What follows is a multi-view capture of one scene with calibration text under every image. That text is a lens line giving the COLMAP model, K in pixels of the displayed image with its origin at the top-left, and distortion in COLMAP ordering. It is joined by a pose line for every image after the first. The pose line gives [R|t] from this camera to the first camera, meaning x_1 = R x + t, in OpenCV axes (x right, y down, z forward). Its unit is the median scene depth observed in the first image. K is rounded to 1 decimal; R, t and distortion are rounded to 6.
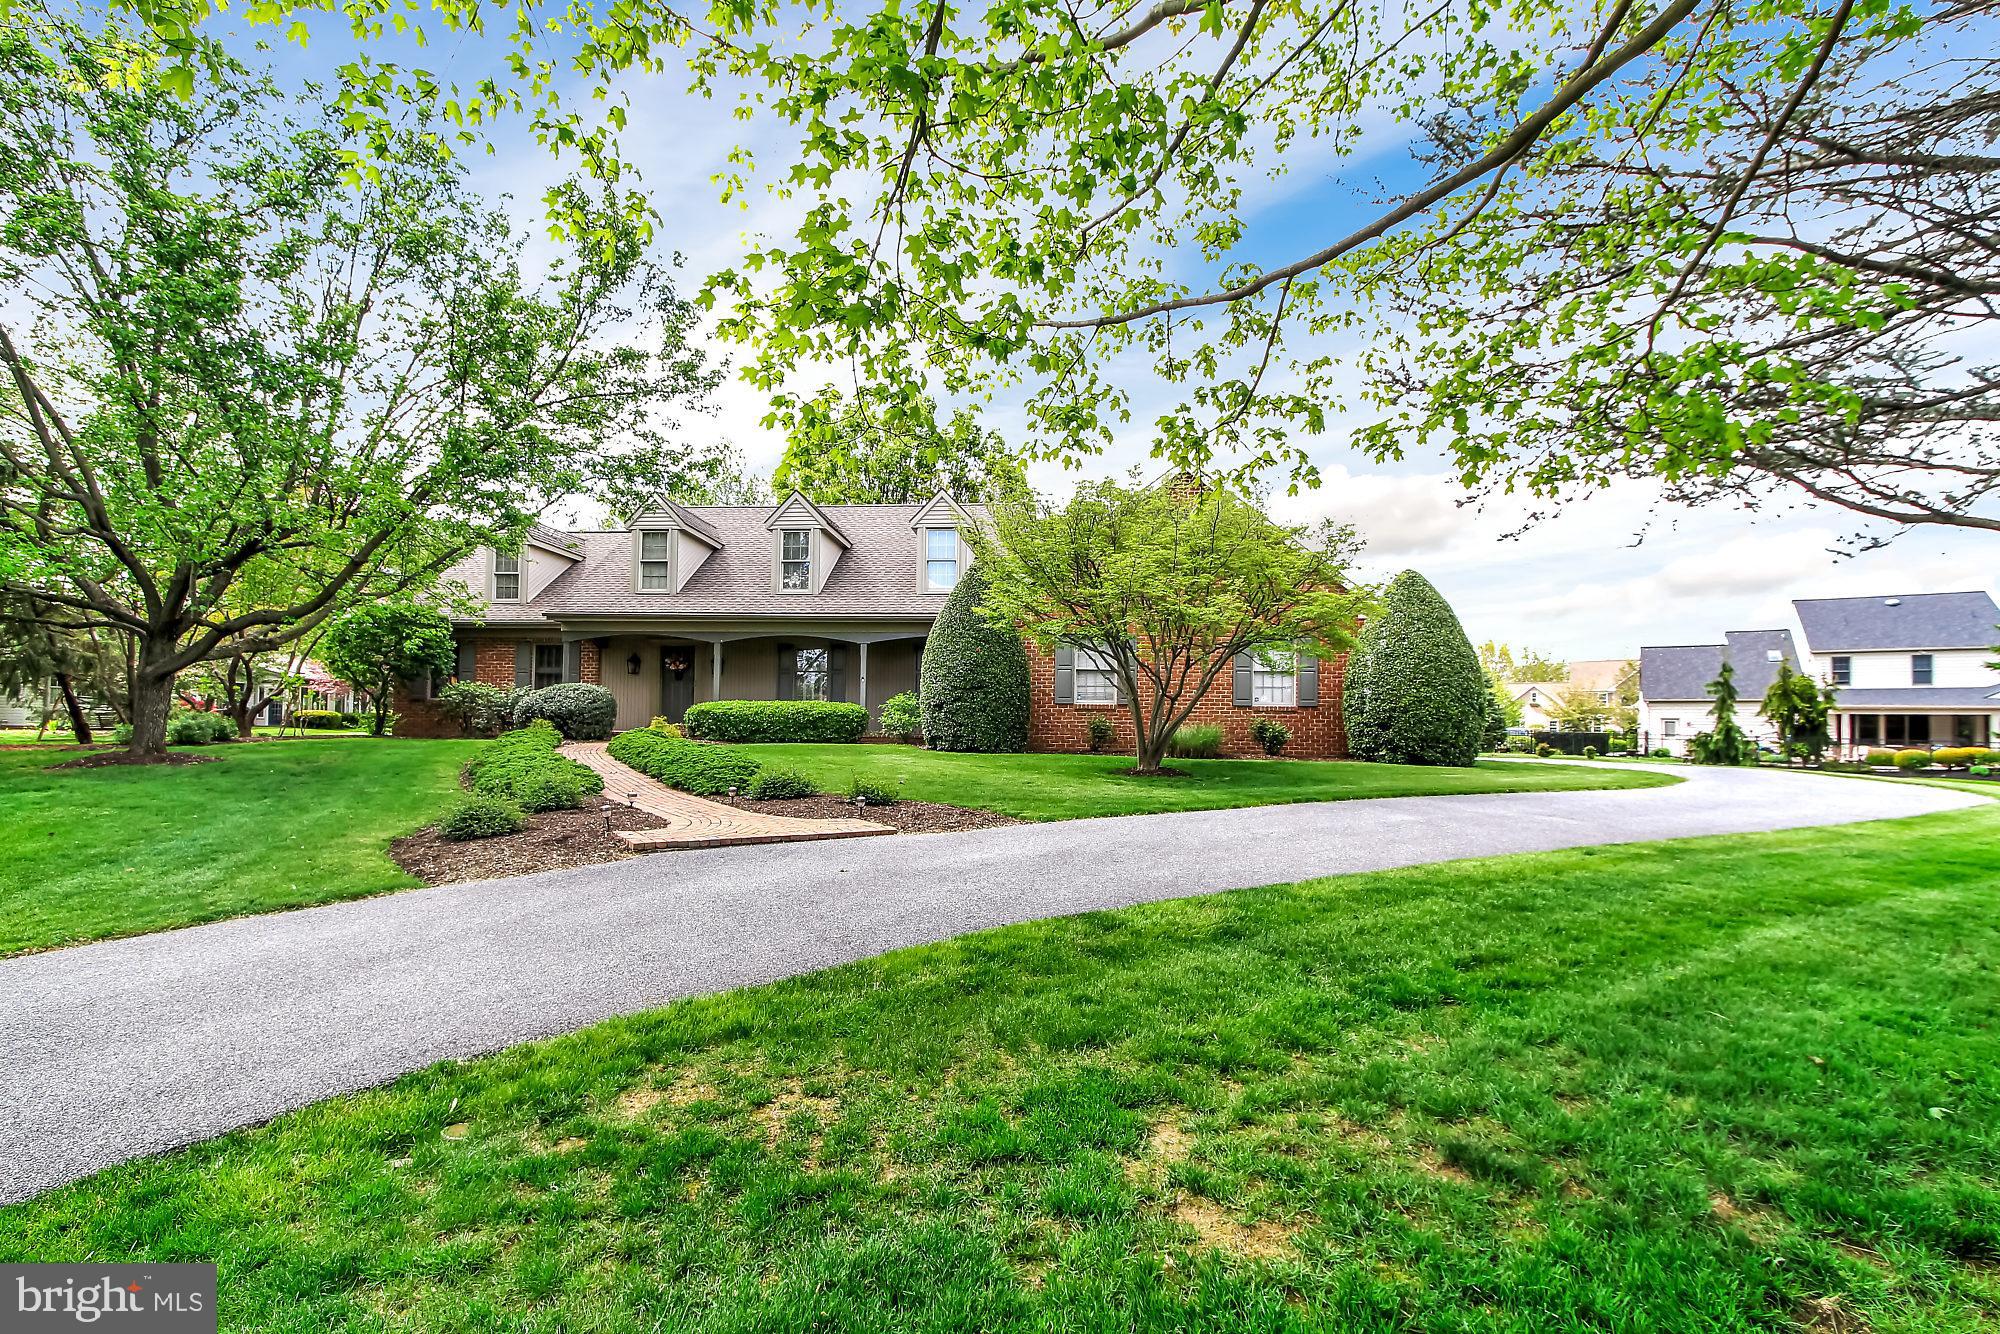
lens RADIAL K [[918.6, 0, 998.7], [0, 918.6, 675.7], [0, 0, 1]] dist [0.005489, 0.001358]
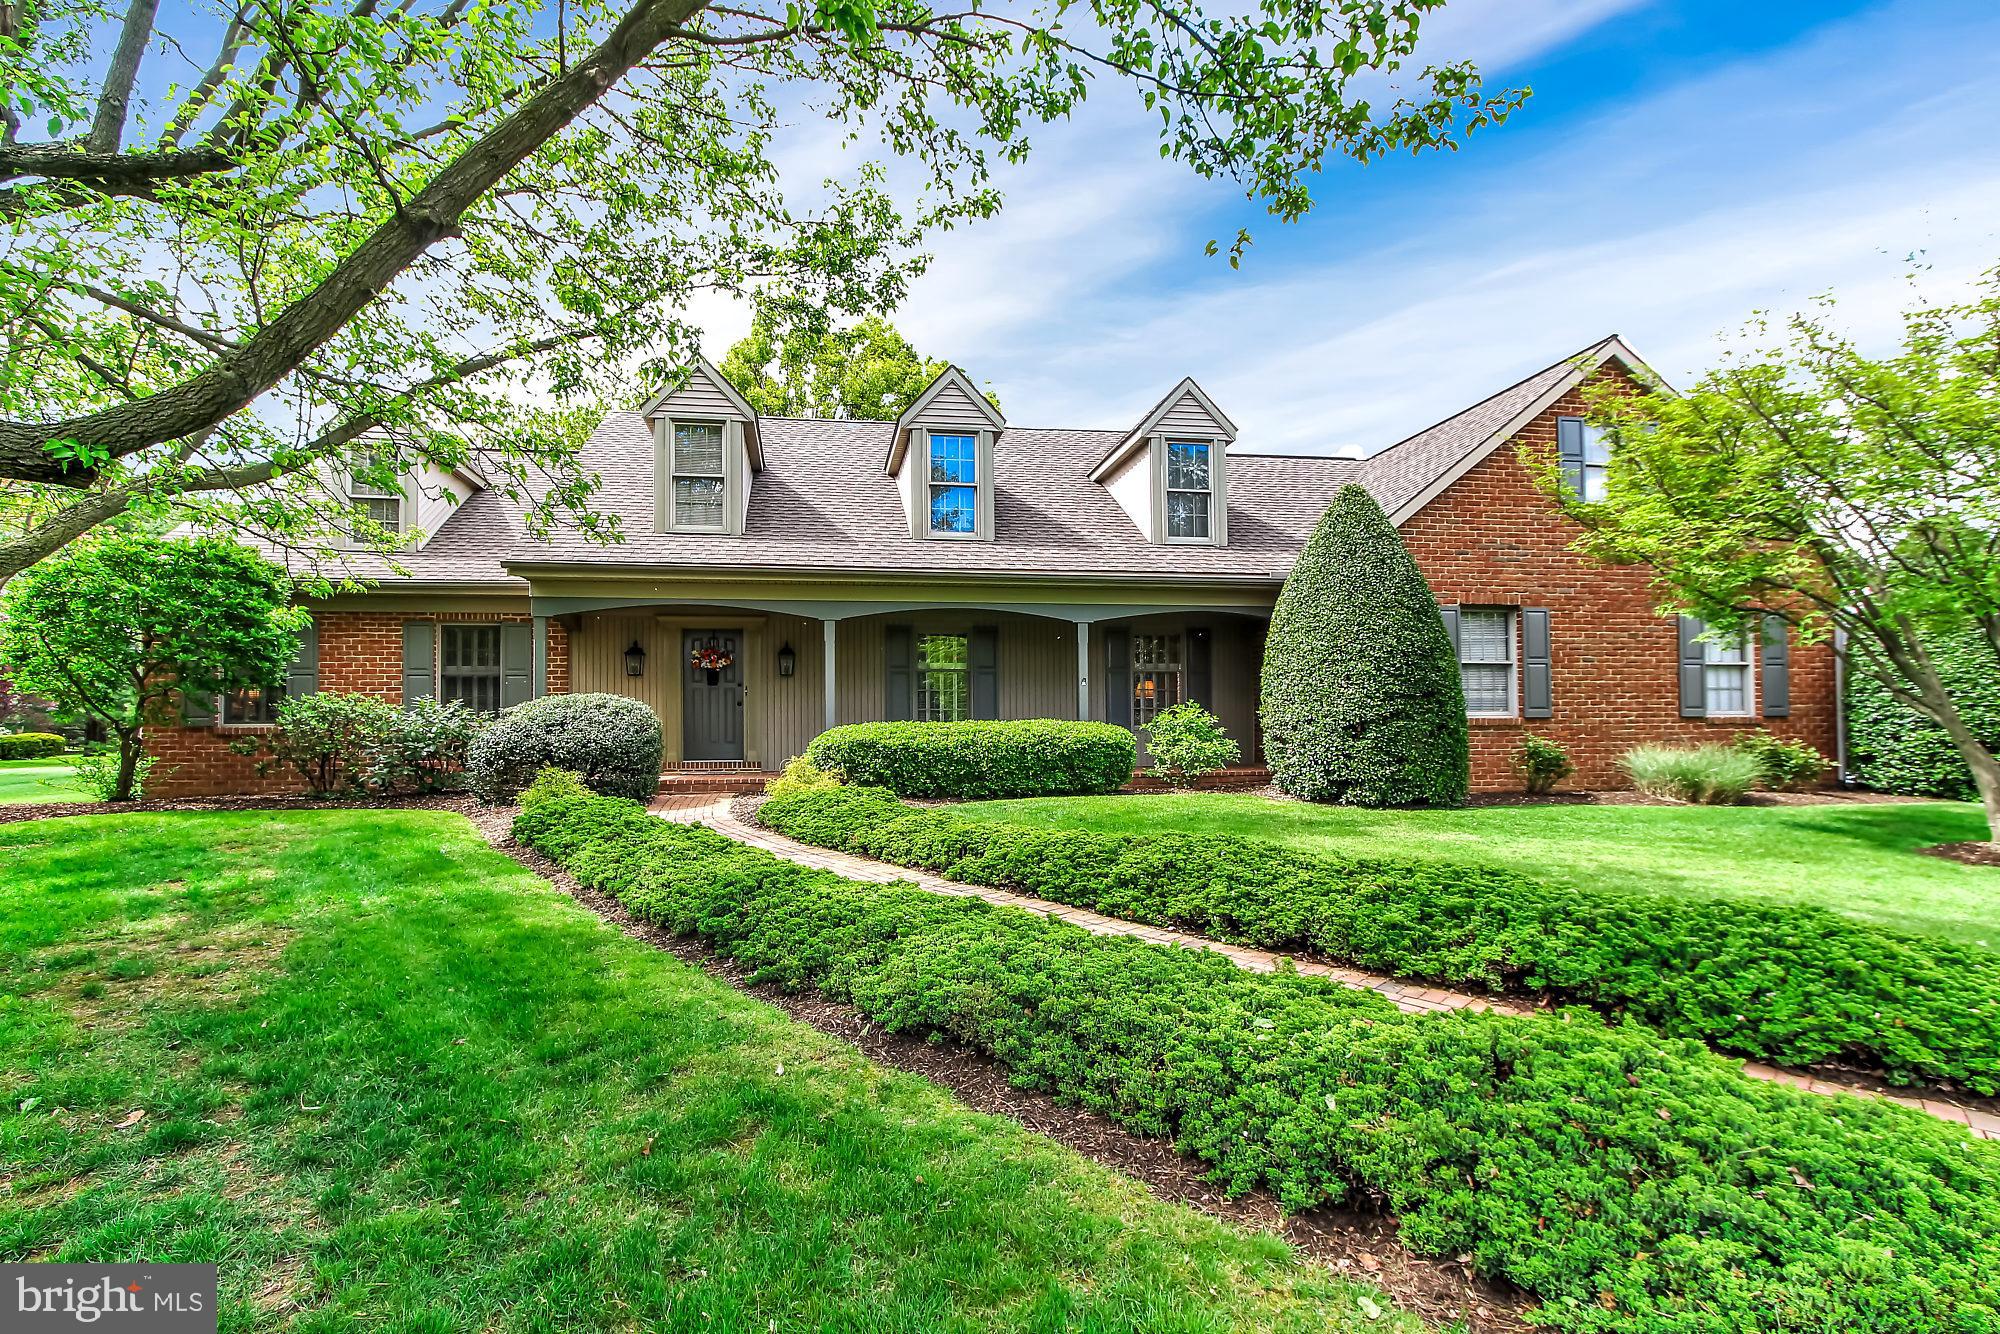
lens RADIAL K [[972.5, 0, 1007.8], [0, 972.5, 667.6], [0, 0, 1]] dist [0.001289, 0.000715]
pose [[0.969678, -0.005103, 0.244334, -0.400452], [0.007321, 0.999940, -0.008168, -0.000885], [-0.244278, 0.009709, 0.969657, 0.448098]]
